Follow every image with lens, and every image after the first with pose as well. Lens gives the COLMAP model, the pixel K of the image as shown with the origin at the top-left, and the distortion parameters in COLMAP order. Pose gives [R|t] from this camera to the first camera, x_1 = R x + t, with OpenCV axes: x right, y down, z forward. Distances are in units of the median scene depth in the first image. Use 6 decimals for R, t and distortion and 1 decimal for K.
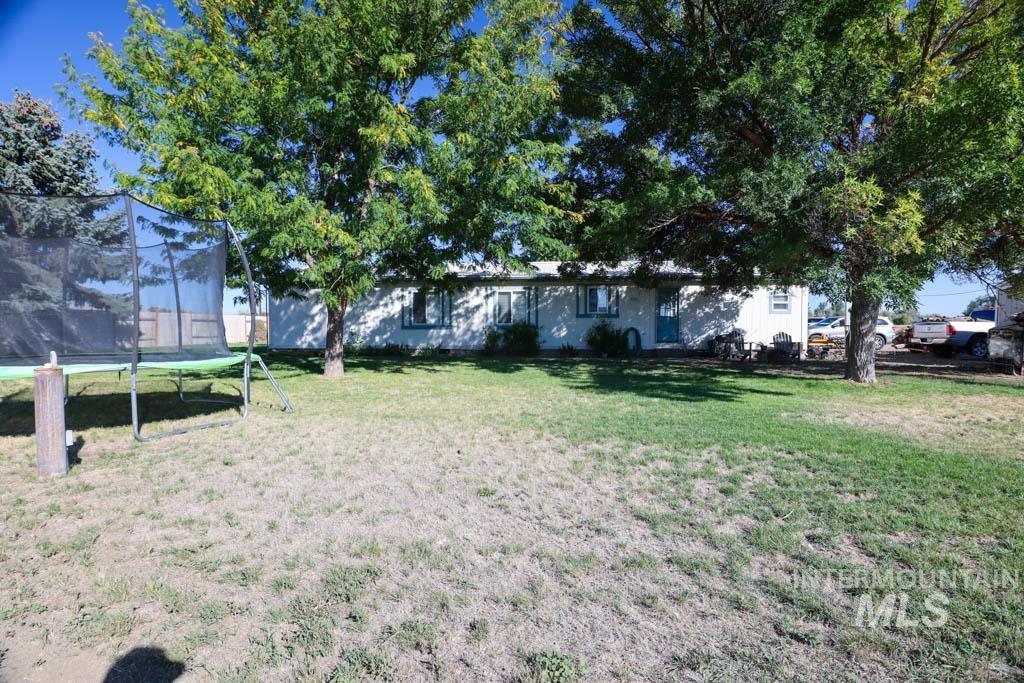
lens RADIAL K [[515.2, 0, 507.7], [0, 515.2, 349.0], [0, 0, 1]] dist [-0.030472, 0.004959]
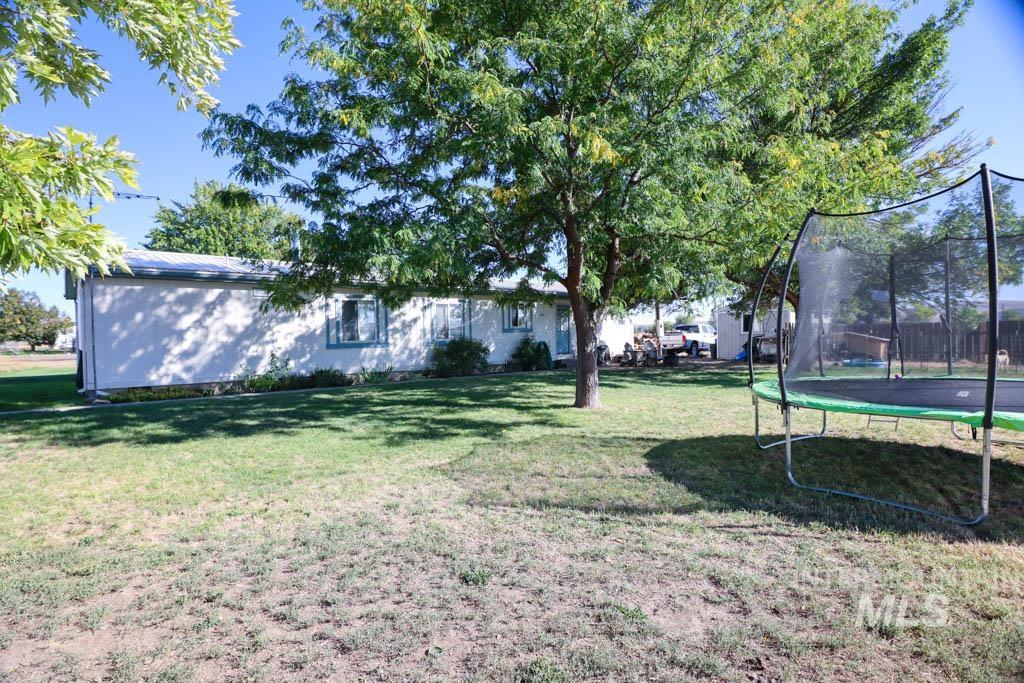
lens RADIAL K [[515.2, 0, 505.9], [0, 515.2, 343.8], [0, 0, 1]] dist [-0.030472, 0.004959]
pose [[0.692240, -0.022152, 0.721327, -0.567606], [0.041307, 0.999106, -0.008959, -0.029117], [-0.720484, 0.035998, 0.692536, 0.302143]]
